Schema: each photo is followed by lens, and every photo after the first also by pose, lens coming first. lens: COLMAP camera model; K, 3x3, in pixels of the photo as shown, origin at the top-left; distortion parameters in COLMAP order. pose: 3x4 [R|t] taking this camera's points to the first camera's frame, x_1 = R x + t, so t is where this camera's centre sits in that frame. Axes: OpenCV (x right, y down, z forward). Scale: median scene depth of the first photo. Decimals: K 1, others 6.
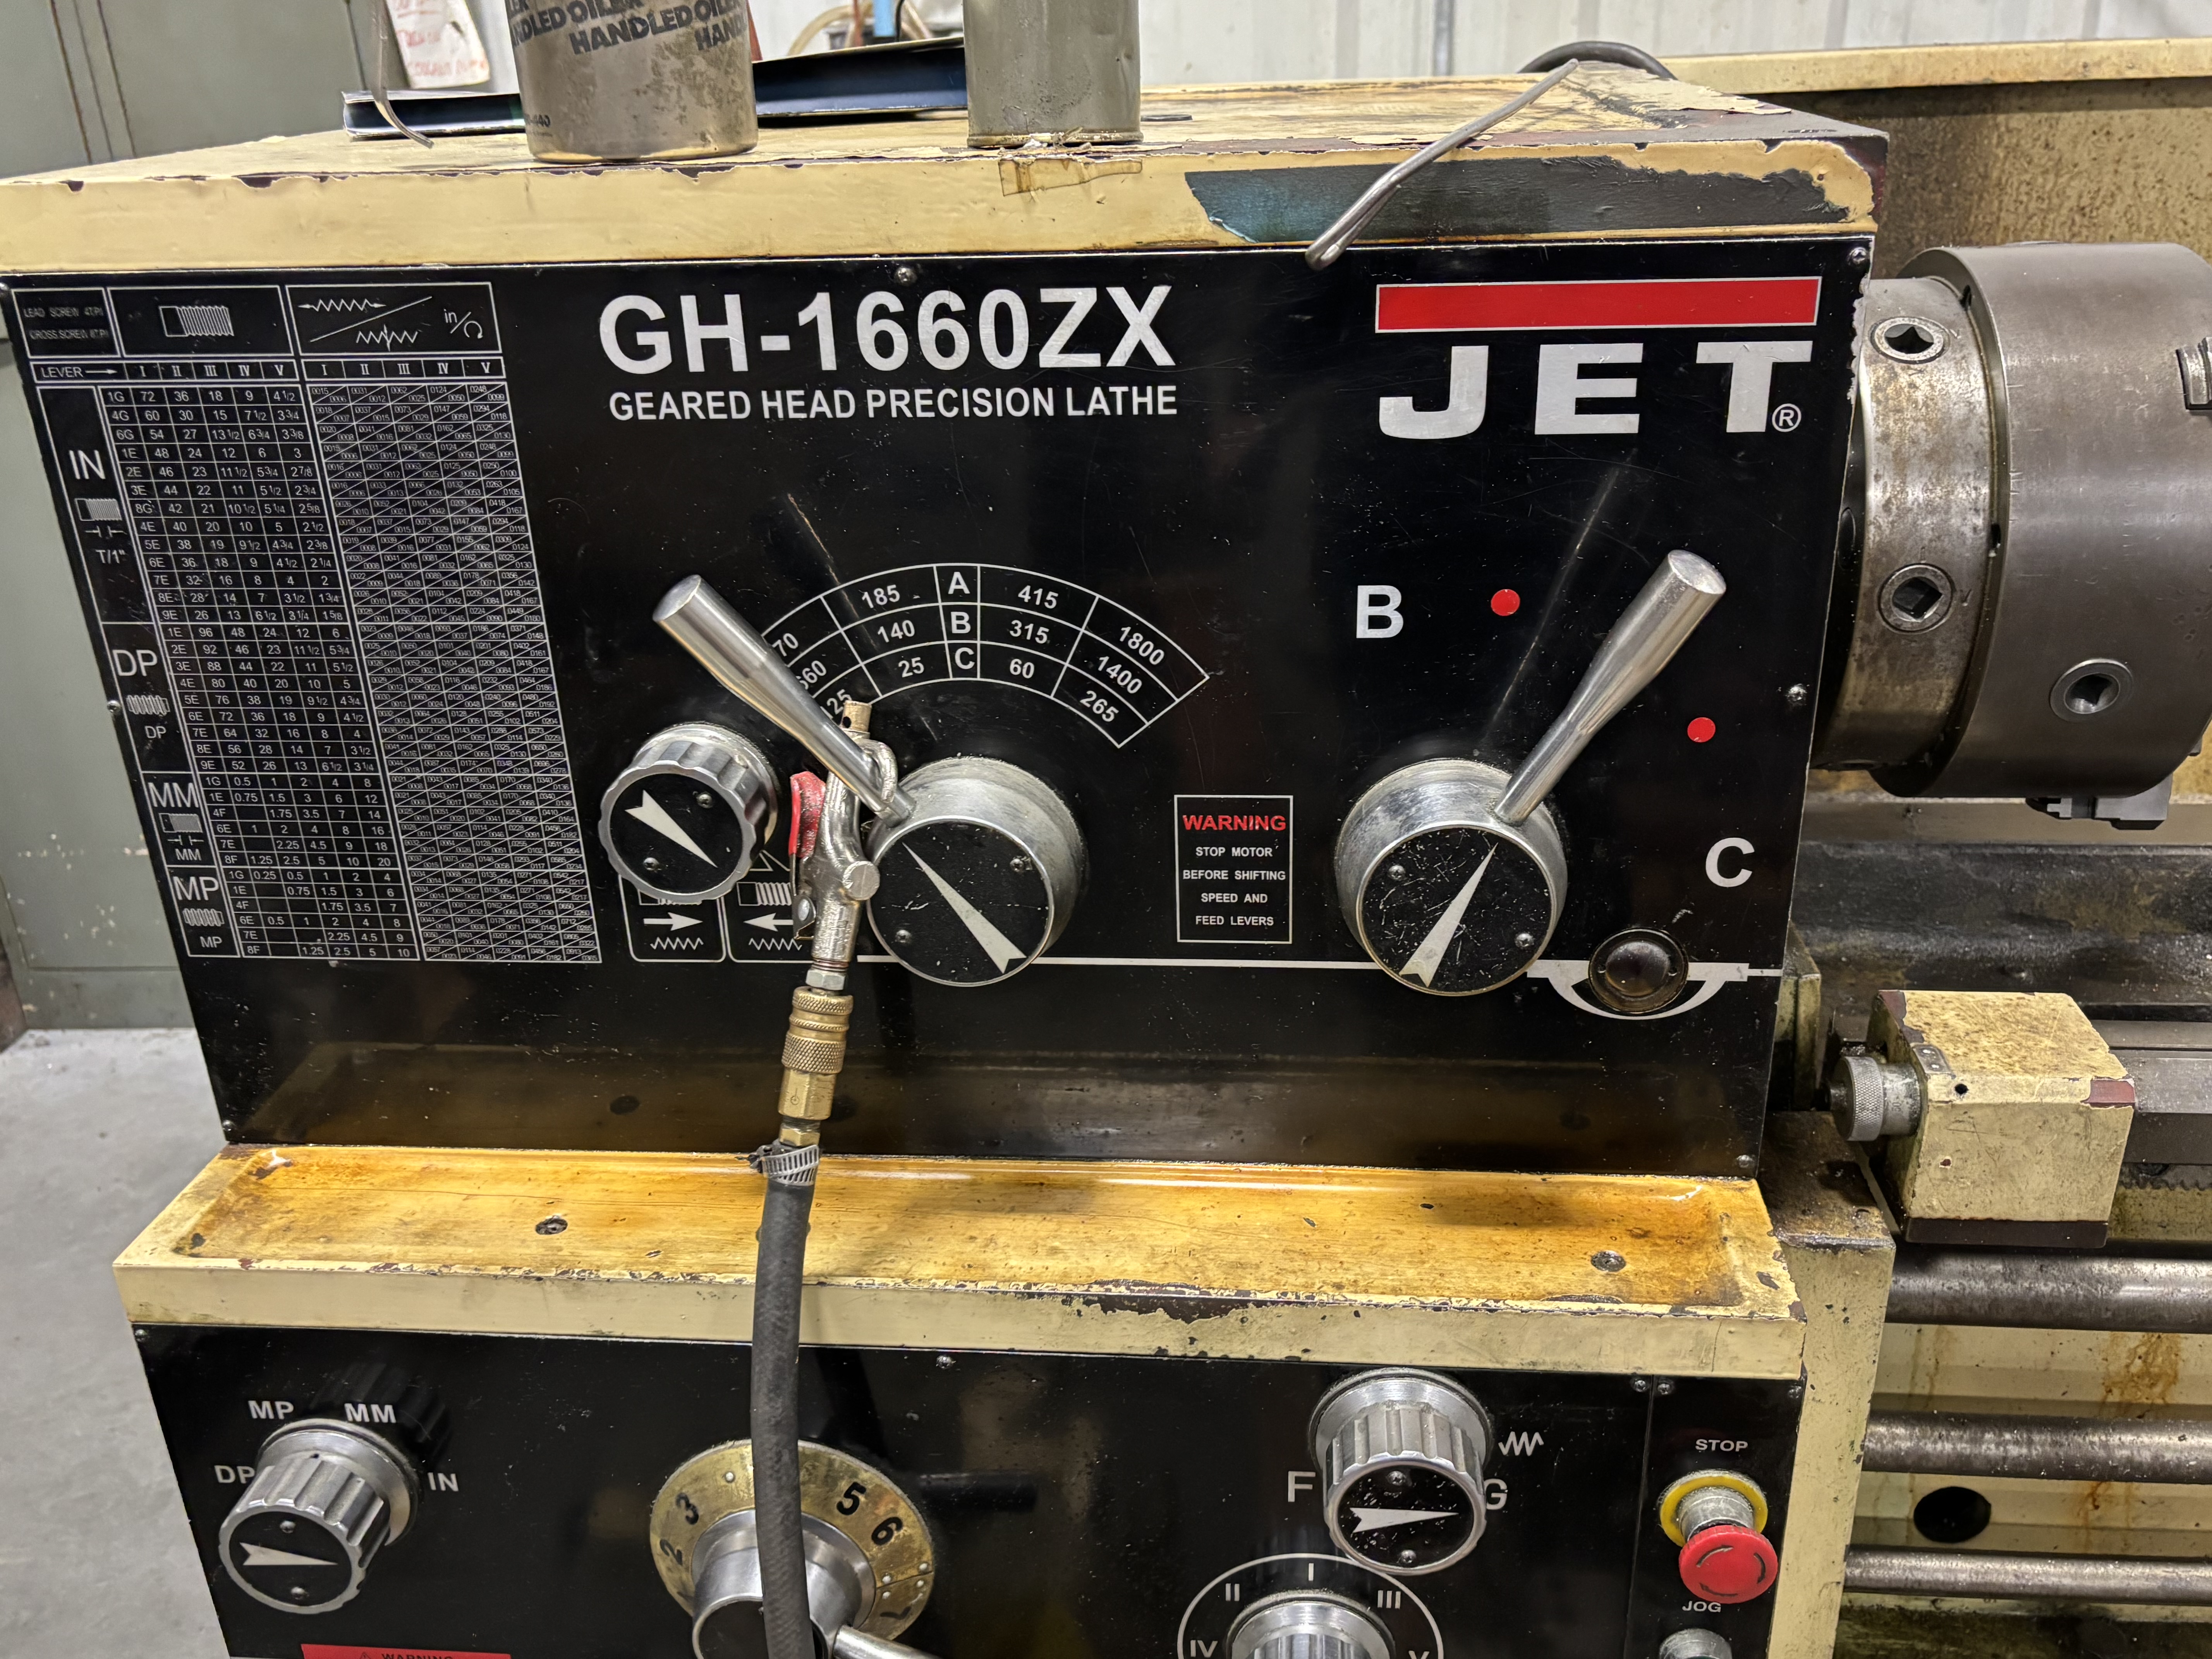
lens RADIAL K [[1843.6, 0, 1108.1], [0, 1843.6, 837.4], [0, 0, 1]] dist [0.055996, -0.070081]
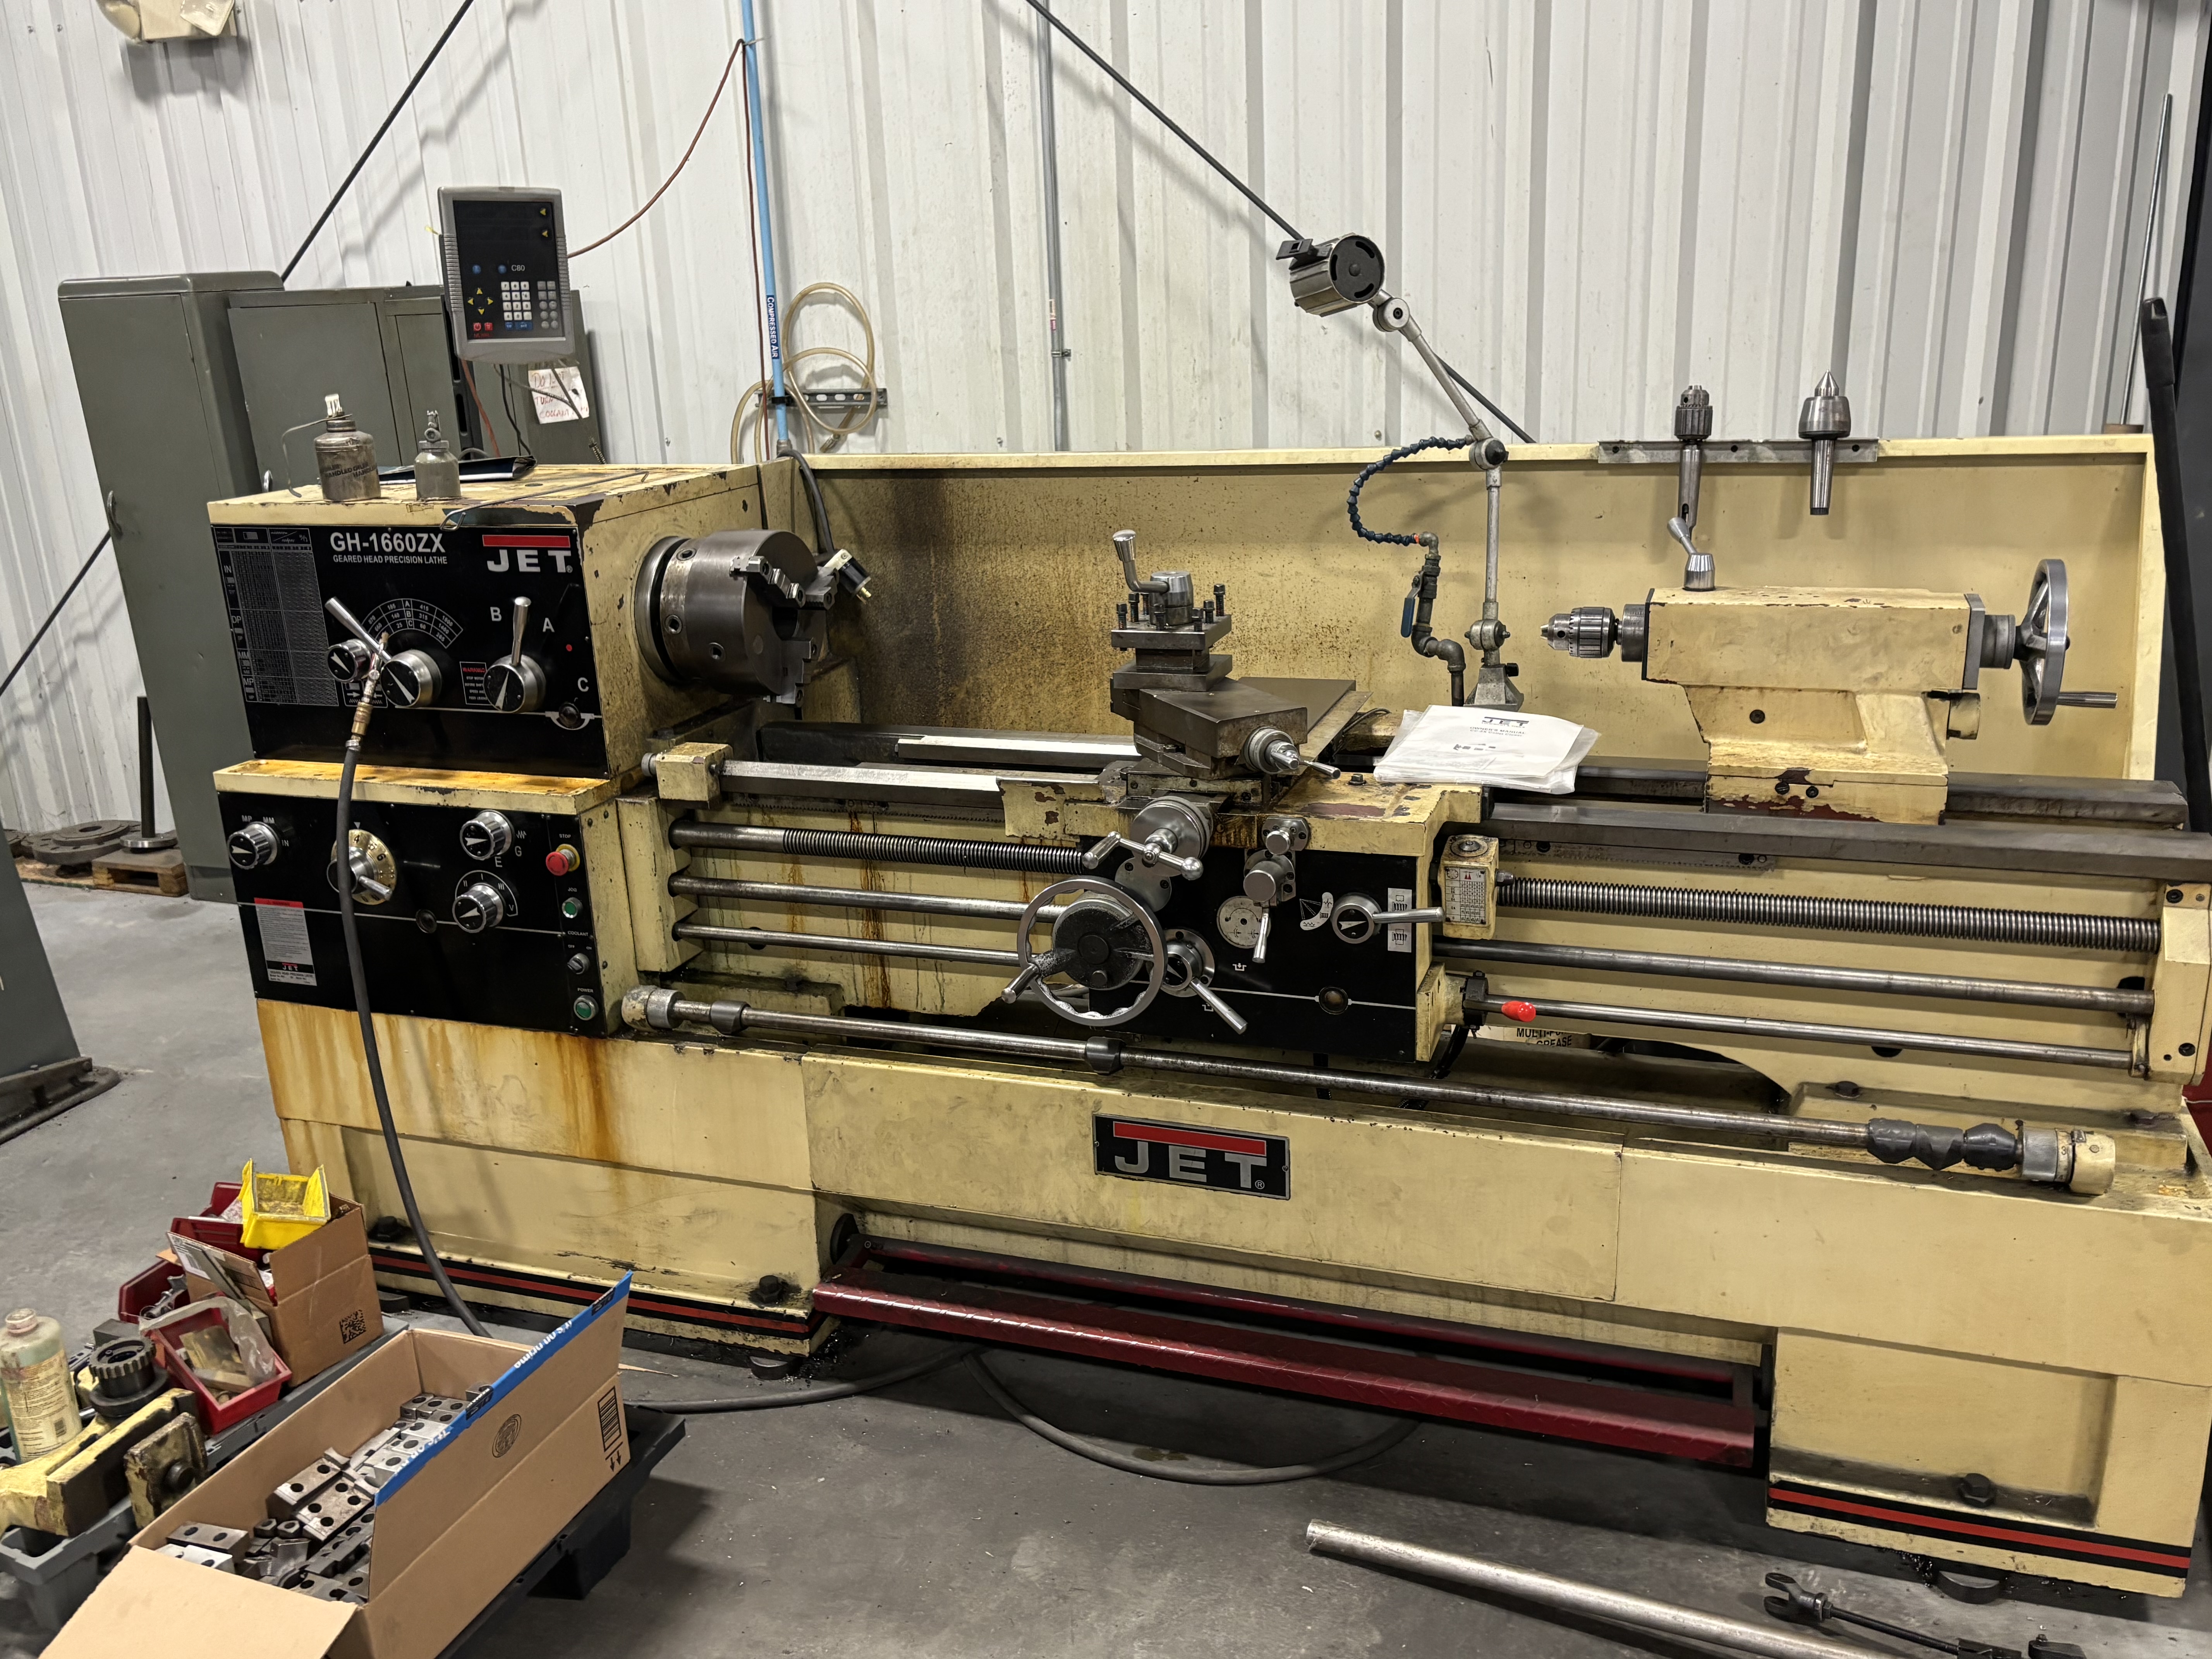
lens RADIAL K [[1843.6, 0, 1100.4], [0, 1843.6, 838.9], [0, 0, 1]] dist [0.055996, -0.070081]
pose [[0.967060, 0.065902, -0.245869, 2.371517], [-0.093491, 0.990353, -0.102272, 0.631616], [0.236757, 0.121890, 0.963893, -2.438447]]
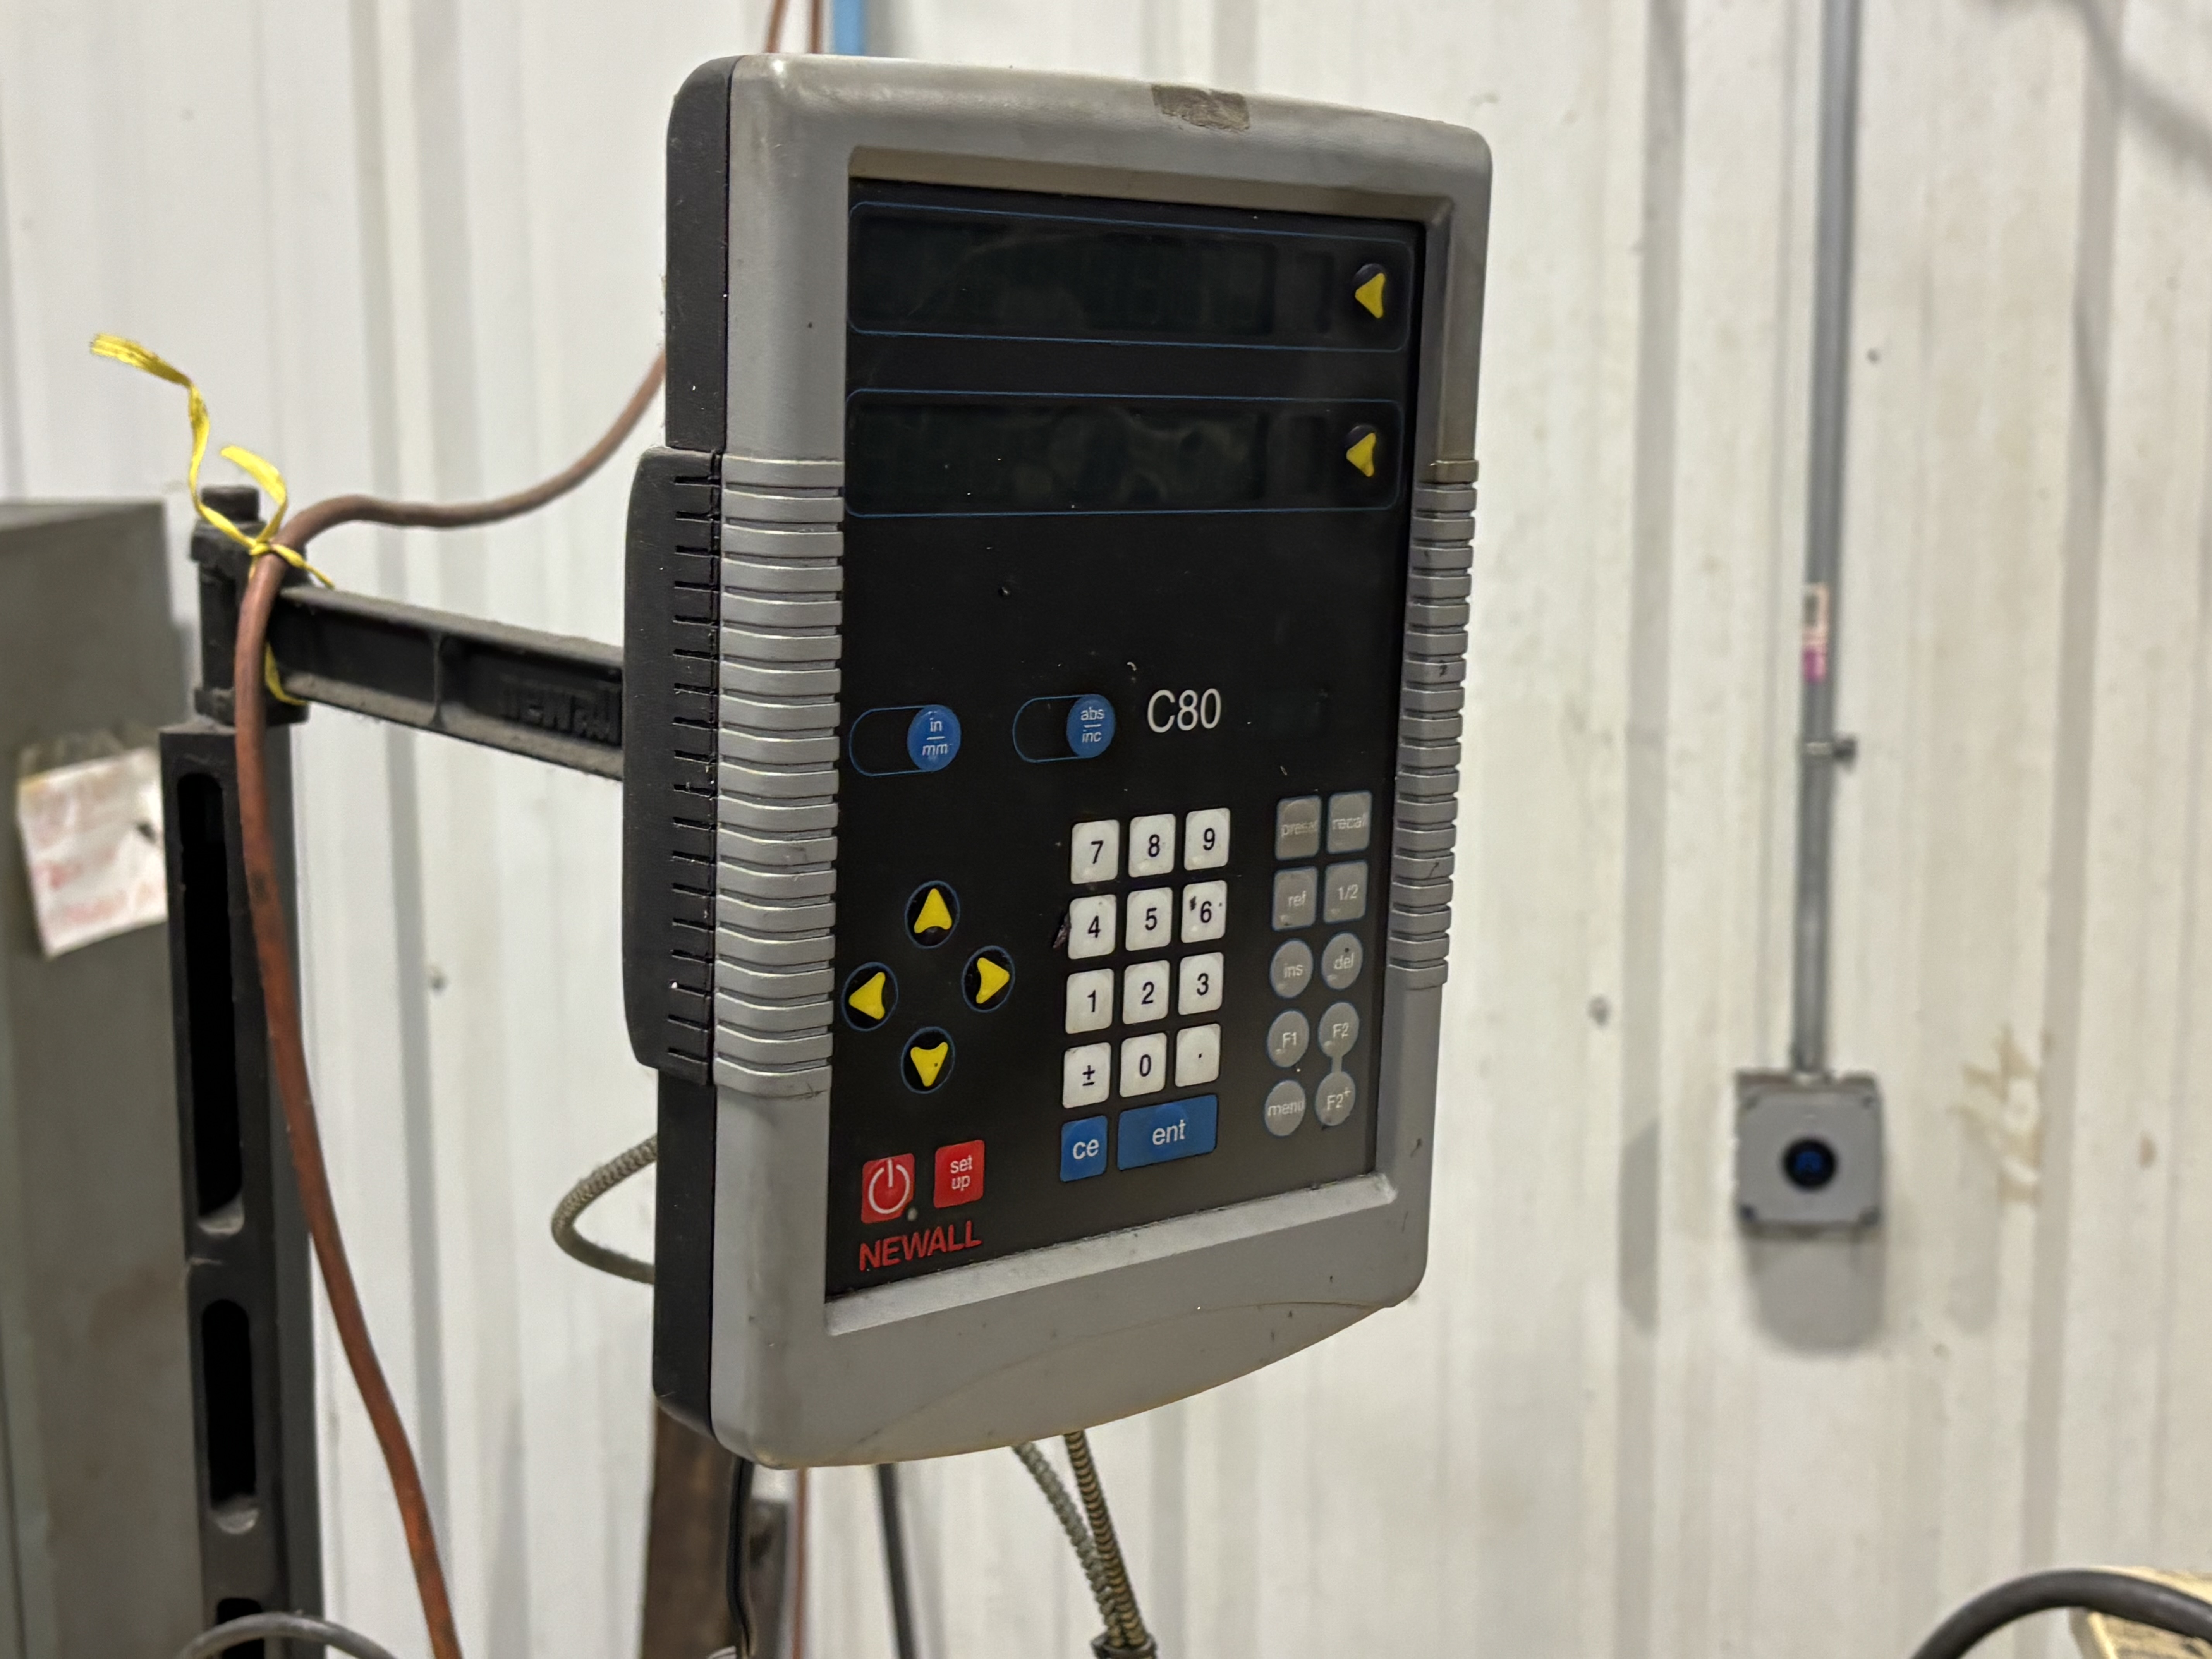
lens RADIAL K [[3007.6, 0, 1104.7], [0, 3007.6, 840.1], [0, 0, 1]] dist [0.024655, 0.000000]
pose [[0.996938, 0.034554, -0.070149, 0.049350], [-0.051577, 0.964838, -0.257736, -0.675550], [0.058777, 0.260565, 0.963666, 0.278637]]
